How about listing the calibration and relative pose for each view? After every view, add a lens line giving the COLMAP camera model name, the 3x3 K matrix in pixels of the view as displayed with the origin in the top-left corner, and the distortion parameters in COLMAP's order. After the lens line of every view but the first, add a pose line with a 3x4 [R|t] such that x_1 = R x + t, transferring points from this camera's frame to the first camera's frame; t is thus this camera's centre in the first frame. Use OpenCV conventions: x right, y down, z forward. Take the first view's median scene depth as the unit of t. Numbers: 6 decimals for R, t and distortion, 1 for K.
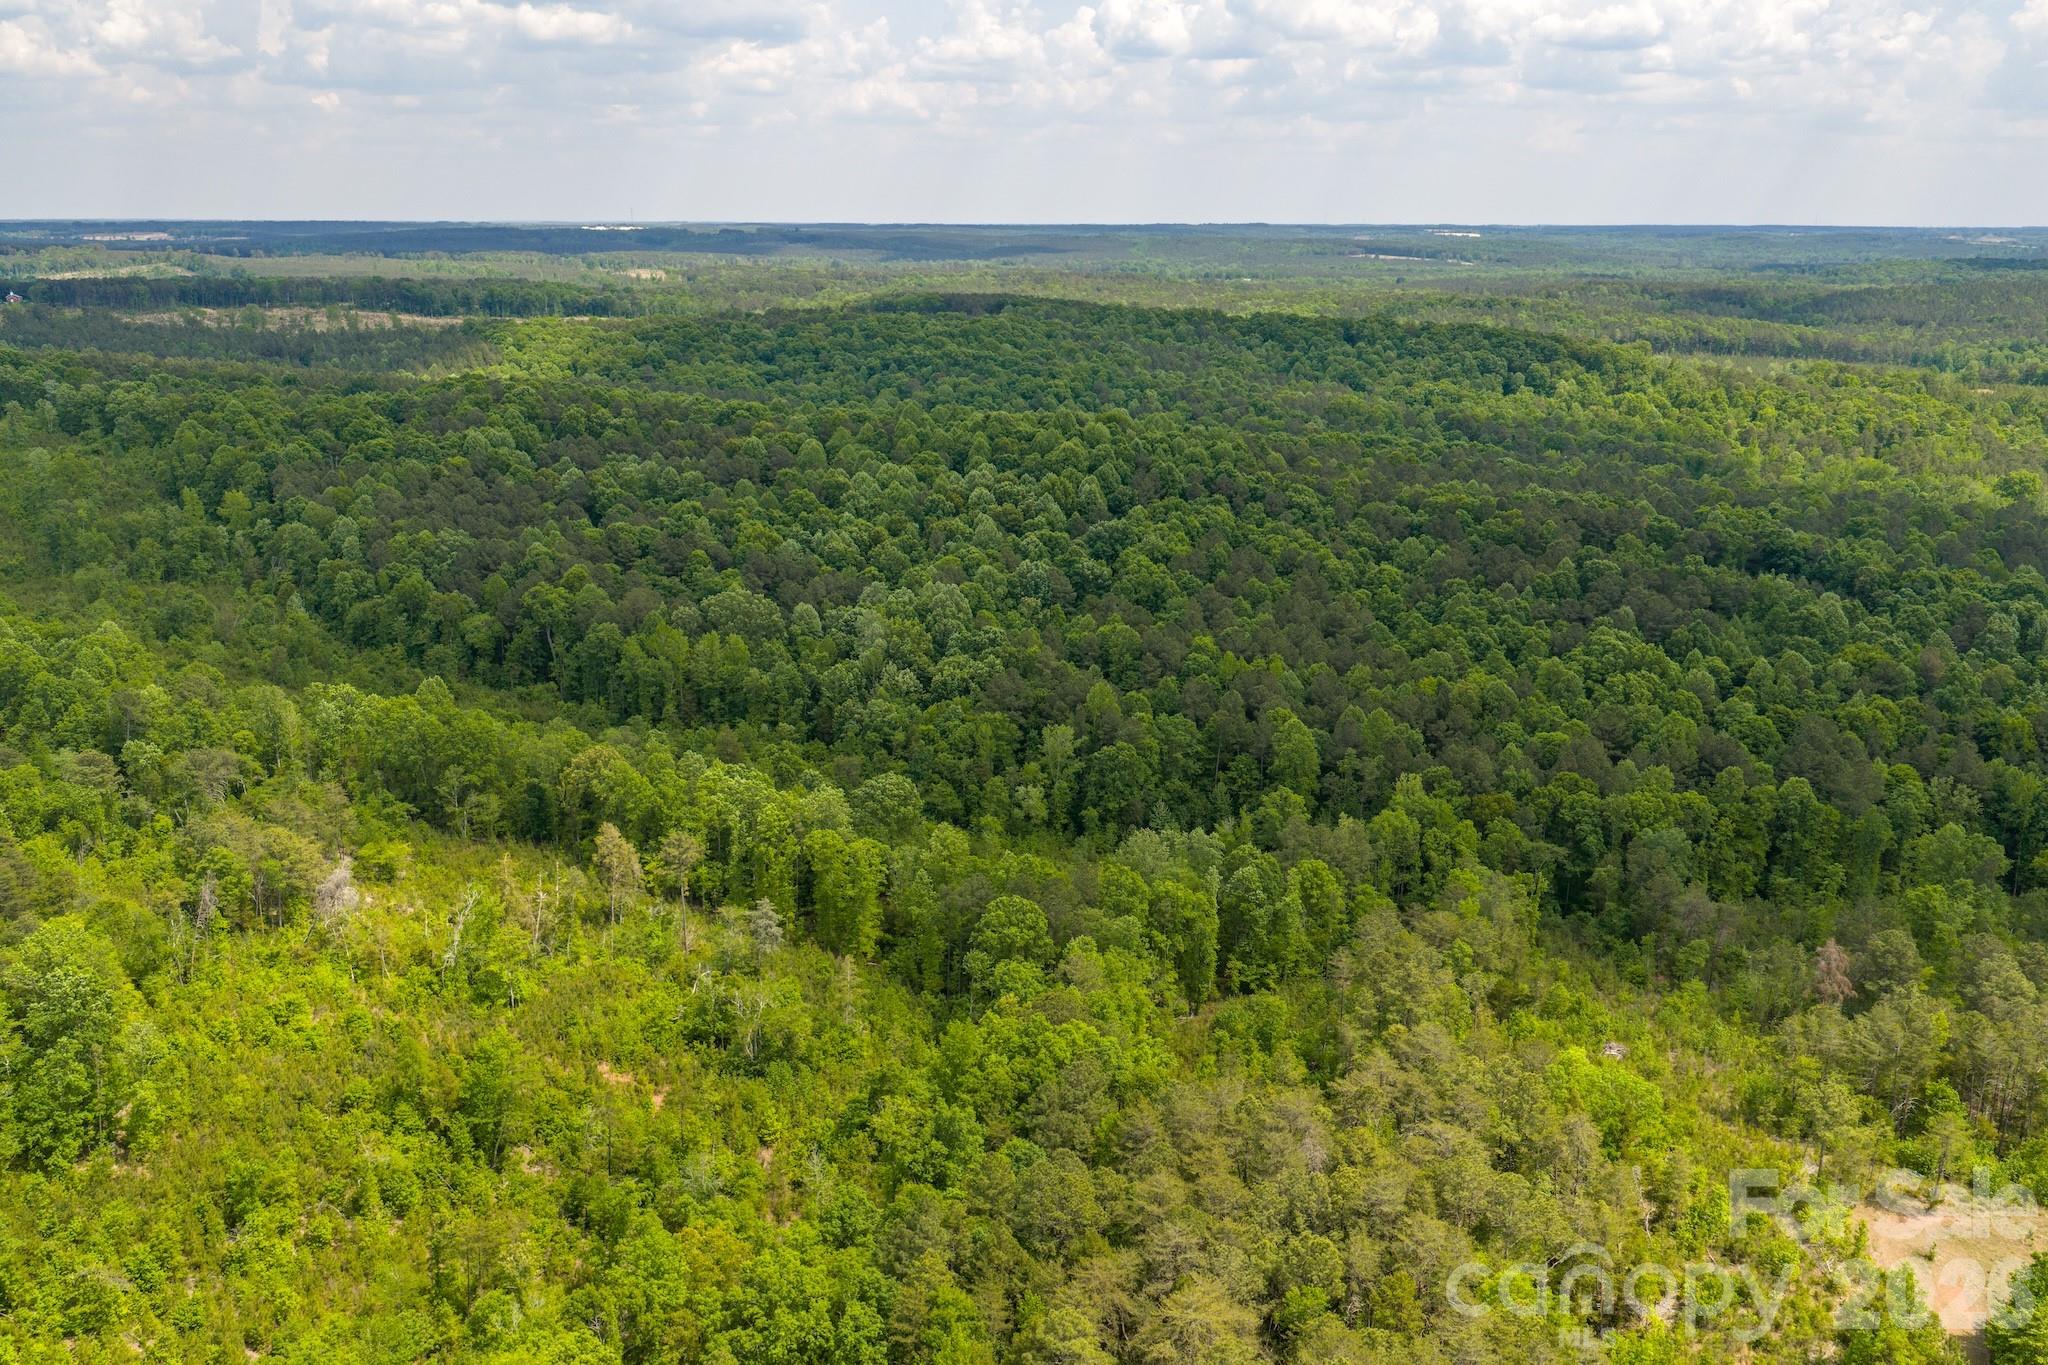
lens RADIAL K [[1702.4, 0, 1015.3], [0, 1702.4, 692.4], [0, 0, 1]] dist [0.019004, -0.022381]
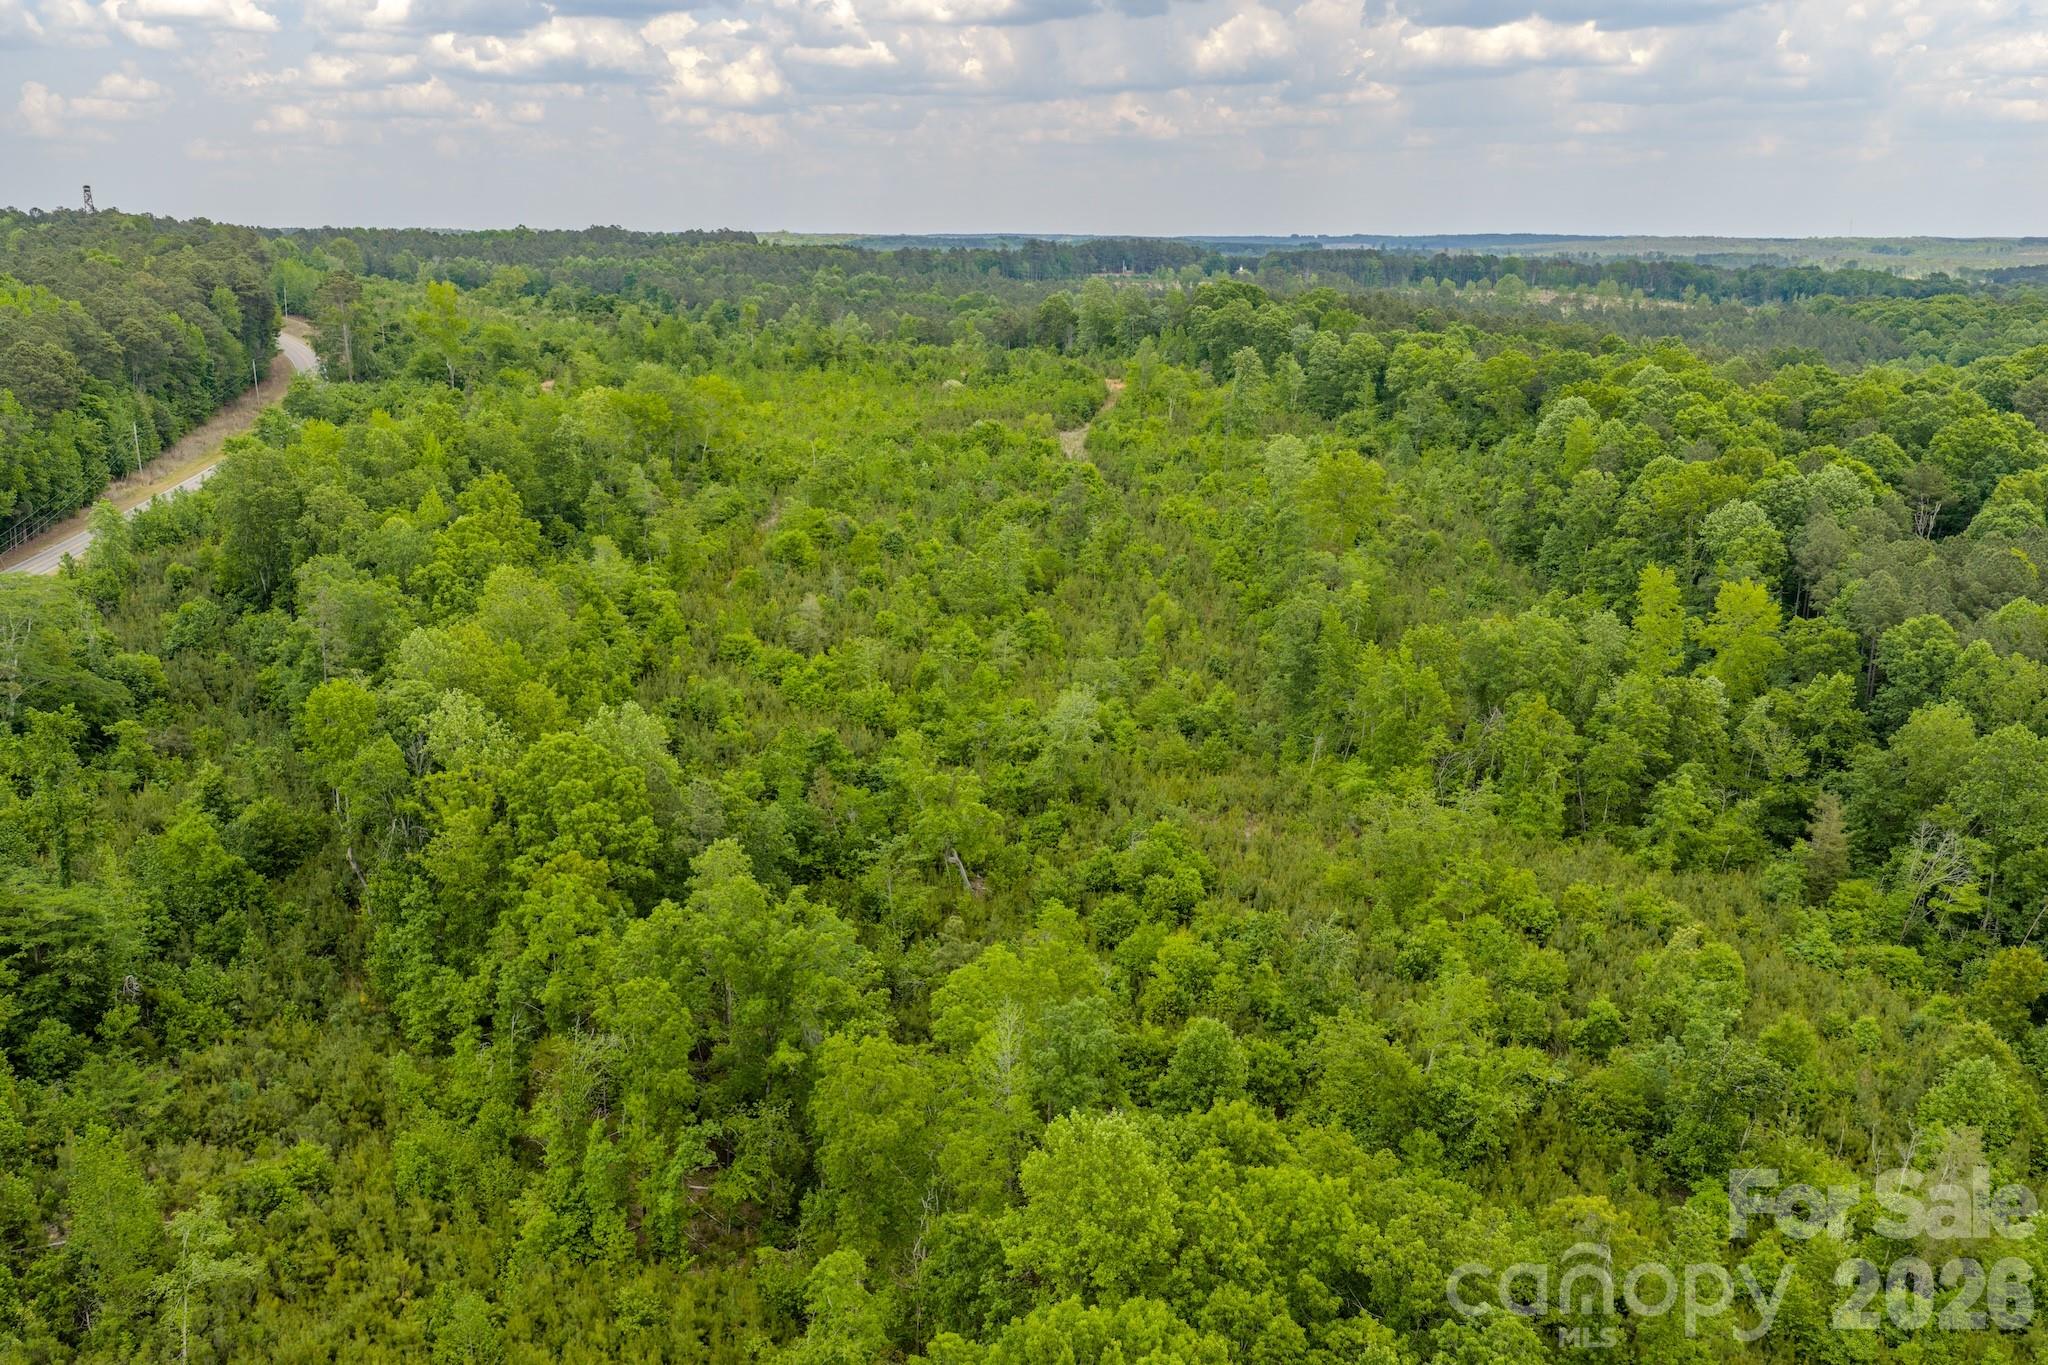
lens RADIAL K [[1702.4, 0, 1024.3], [0, 1702.4, 683.5], [0, 0, 1]] dist [0.019004, -0.022381]
pose [[0.804580, 0.151063, -0.574310, -0.193769], [-0.160769, 0.986398, 0.034226, -0.044121], [0.571669, 0.064793, 0.817922, 0.320348]]
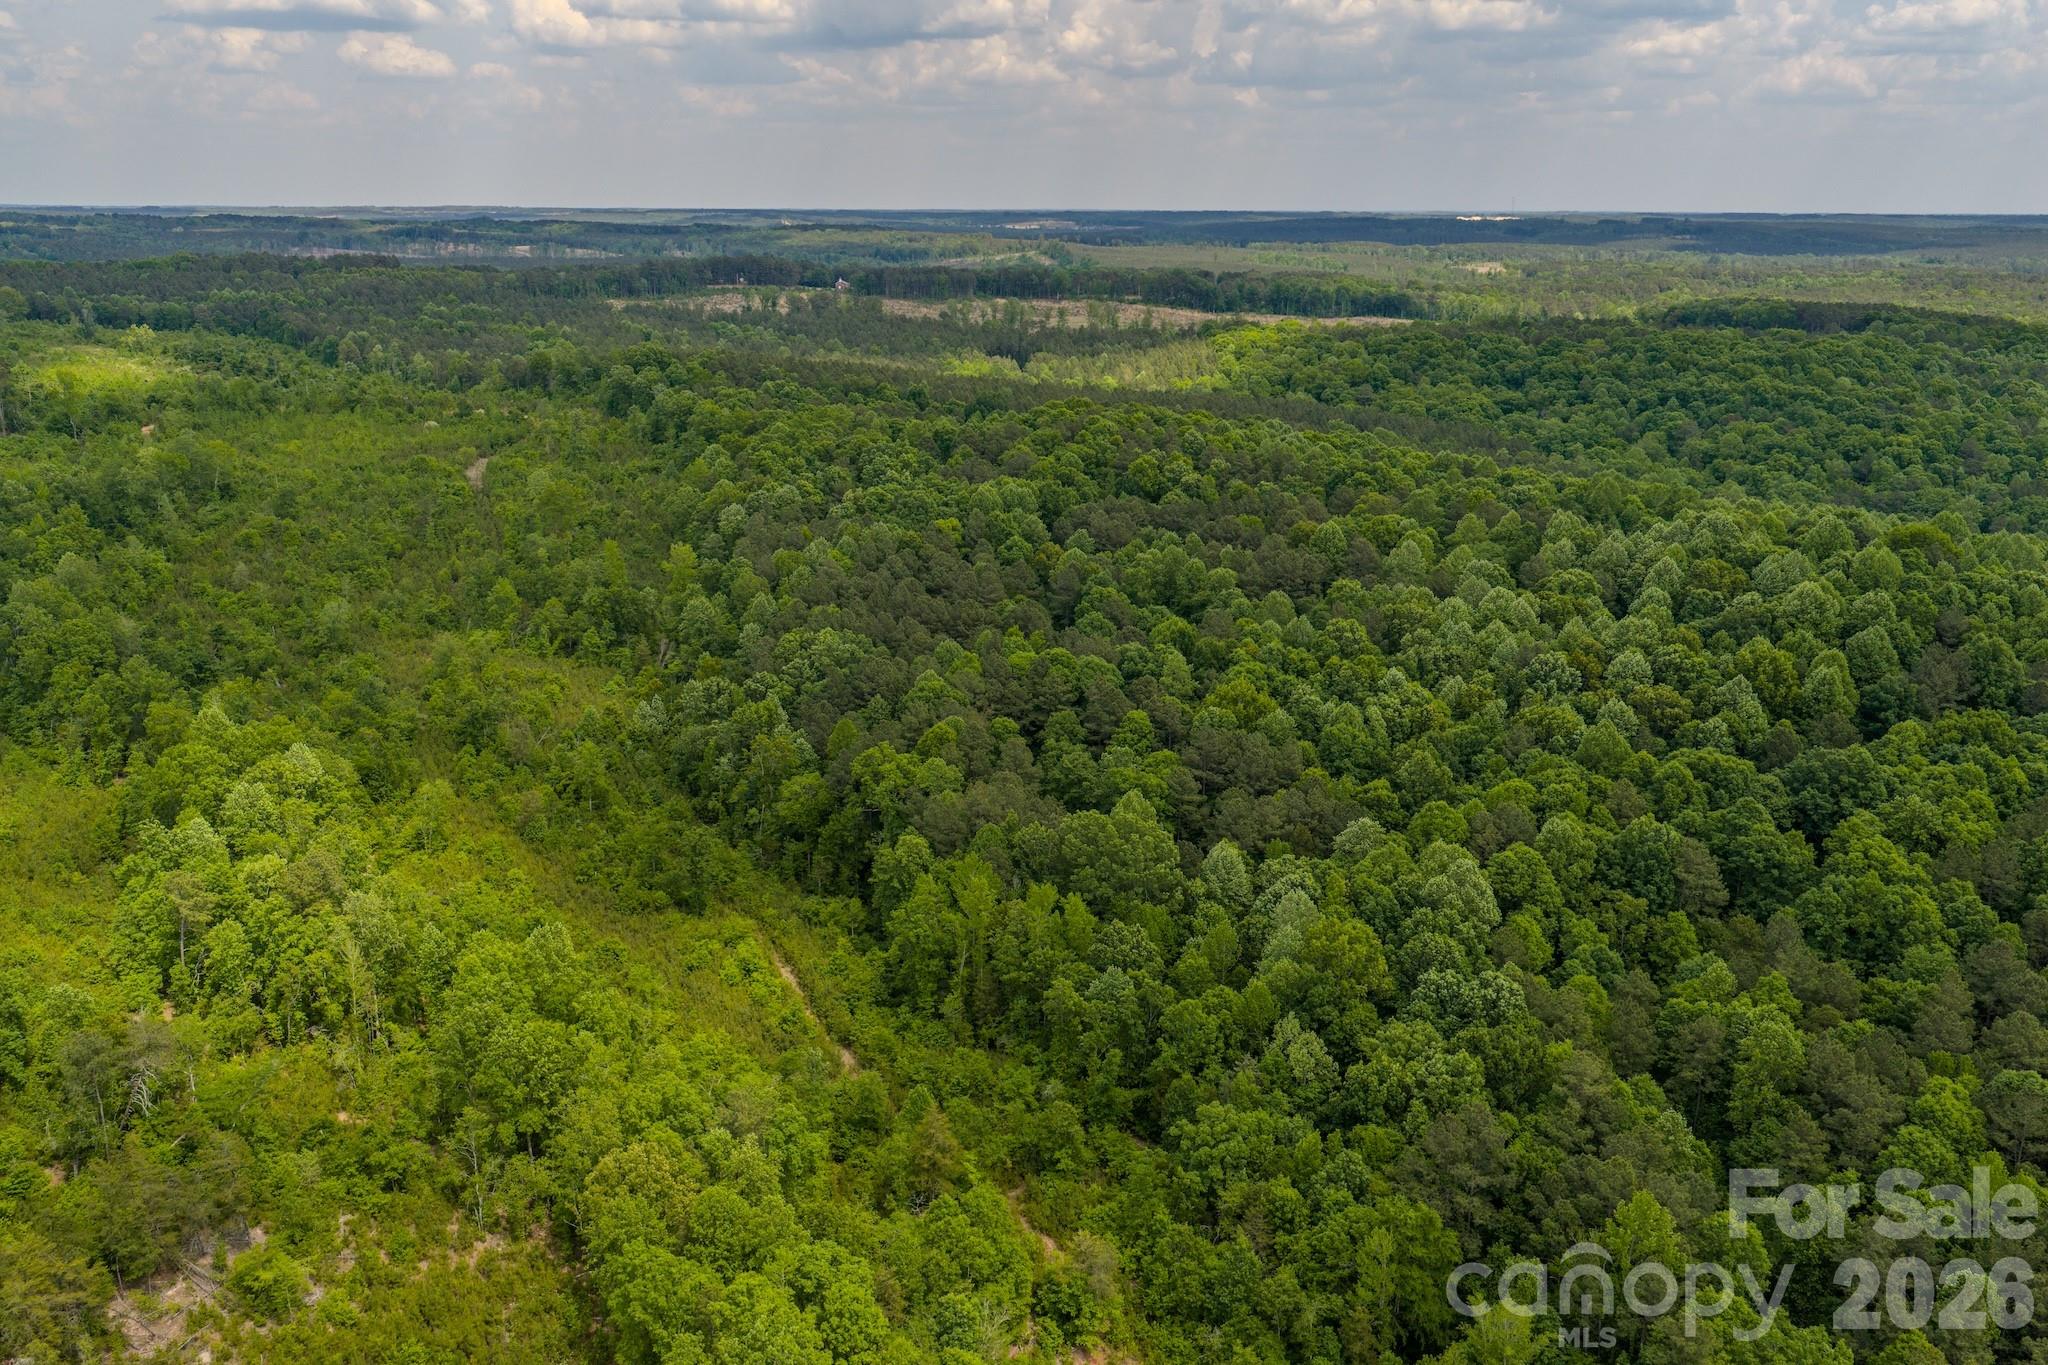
lens RADIAL K [[1702.4, 0, 1022.5], [0, 1702.4, 665.4], [0, 0, 1]] dist [0.019004, -0.022381]
pose [[0.881180, 0.124085, -0.456206, 0.035512], [-0.128192, 0.991504, 0.022074, -0.052606], [0.455069, 0.039031, 0.889600, 0.186107]]
